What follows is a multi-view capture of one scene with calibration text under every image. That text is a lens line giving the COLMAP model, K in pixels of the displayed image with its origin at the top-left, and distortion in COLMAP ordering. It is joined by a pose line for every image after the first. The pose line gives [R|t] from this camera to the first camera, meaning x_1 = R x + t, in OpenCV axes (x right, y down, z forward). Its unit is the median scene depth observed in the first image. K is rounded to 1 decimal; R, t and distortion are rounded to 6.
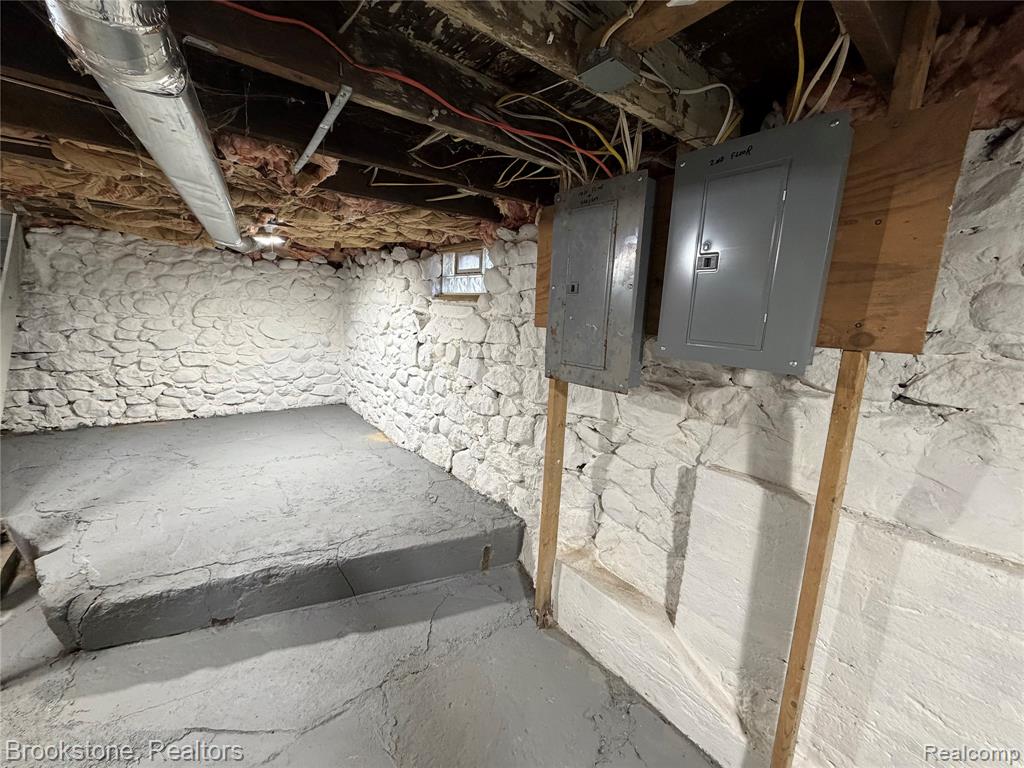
lens RADIAL K [[407.1, 0, 510.2], [0, 407.1, 384.4], [0, 0, 1]] dist [-0.001544, 0.000147]
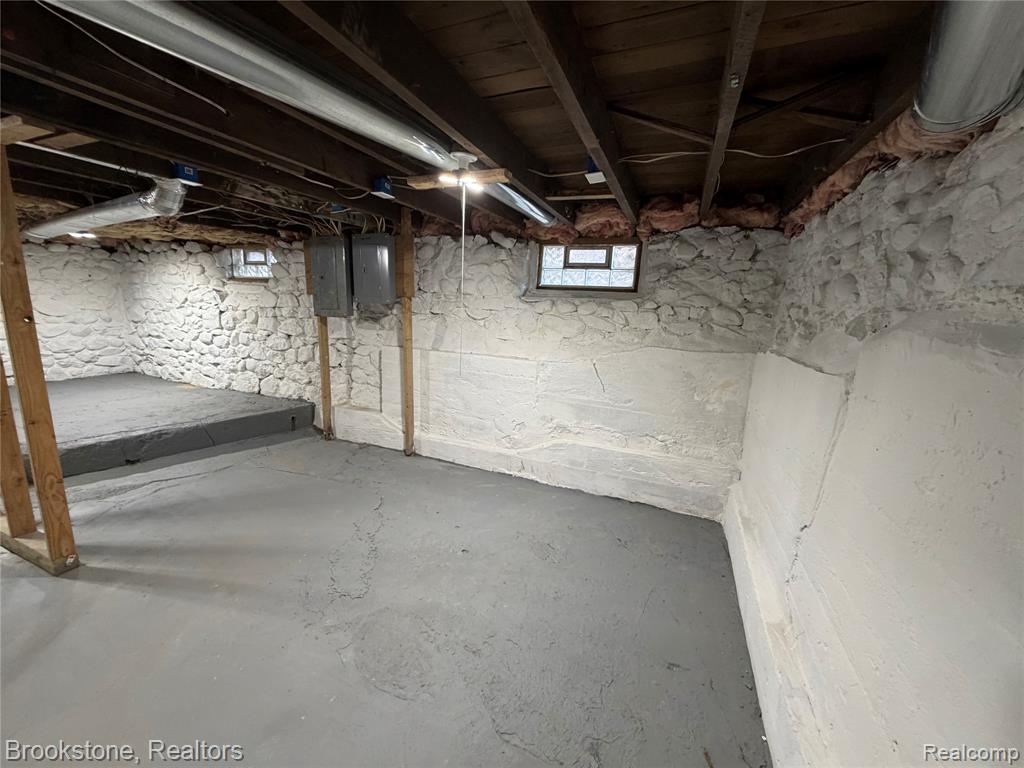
lens RADIAL K [[407.1, 0, 510.2], [0, 407.1, 384.4], [0, 0, 1]] dist [-0.001544, 0.000147]
pose [[0.874452, -0.107439, 0.473065, -0.042016], [0.089379, 0.994154, 0.060569, 0.179527], [-0.476807, -0.010683, 0.878943, -0.852453]]
